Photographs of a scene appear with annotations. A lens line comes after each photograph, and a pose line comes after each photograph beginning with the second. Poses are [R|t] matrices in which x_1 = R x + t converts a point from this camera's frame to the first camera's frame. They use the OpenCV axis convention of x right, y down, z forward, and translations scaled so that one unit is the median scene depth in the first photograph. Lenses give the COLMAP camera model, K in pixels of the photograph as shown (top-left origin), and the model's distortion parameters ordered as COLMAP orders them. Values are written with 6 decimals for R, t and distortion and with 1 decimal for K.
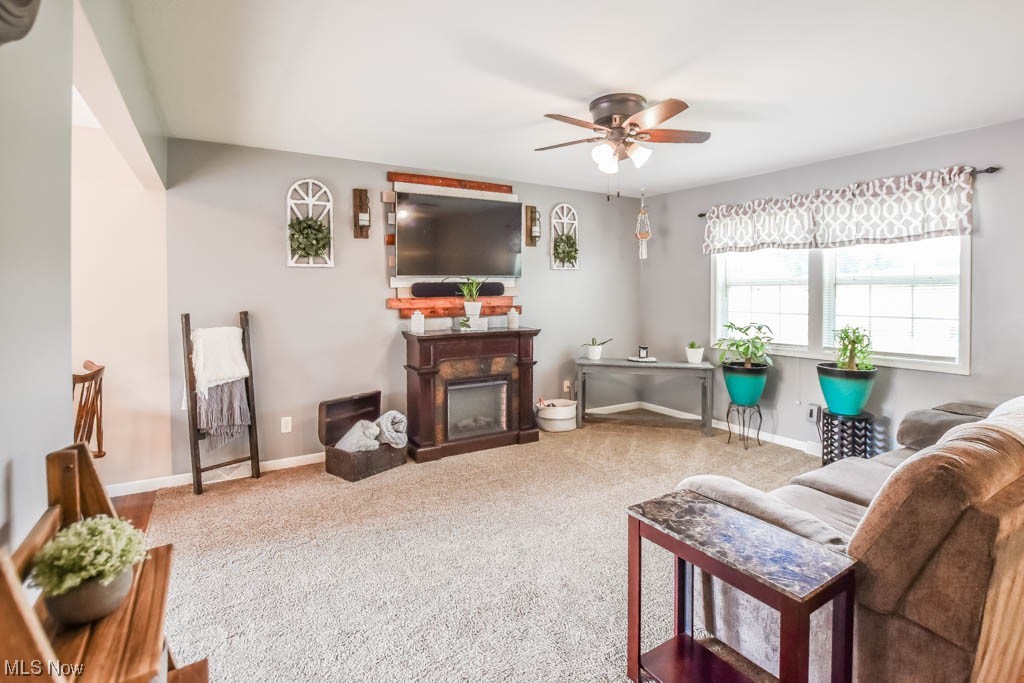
lens RADIAL K [[453.0, 0, 511.3], [0, 453.0, 299.4], [0, 0, 1]] dist [-0.024572, 0.003318]
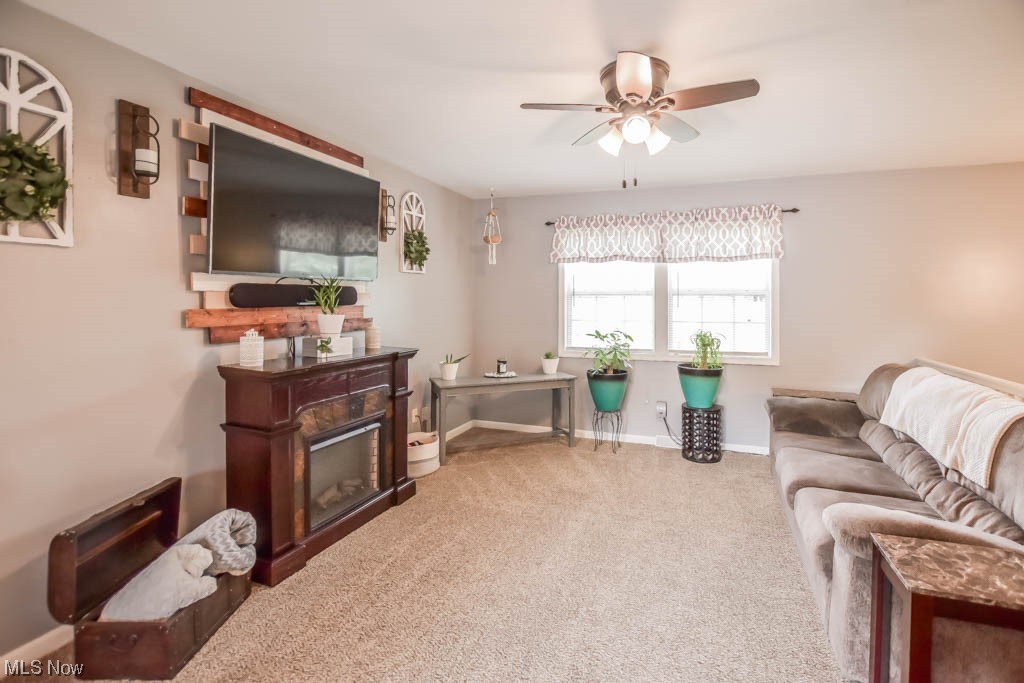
lens RADIAL K [[453.0, 0, 540.8], [0, 453.0, 303.2], [0, 0, 1]] dist [-0.024572, 0.003318]
pose [[0.798721, 0.002061, 0.601698, -0.254497], [0.005080, 0.999935, -0.010169, -0.002423], [-0.601680, 0.011179, 0.798659, 0.286623]]
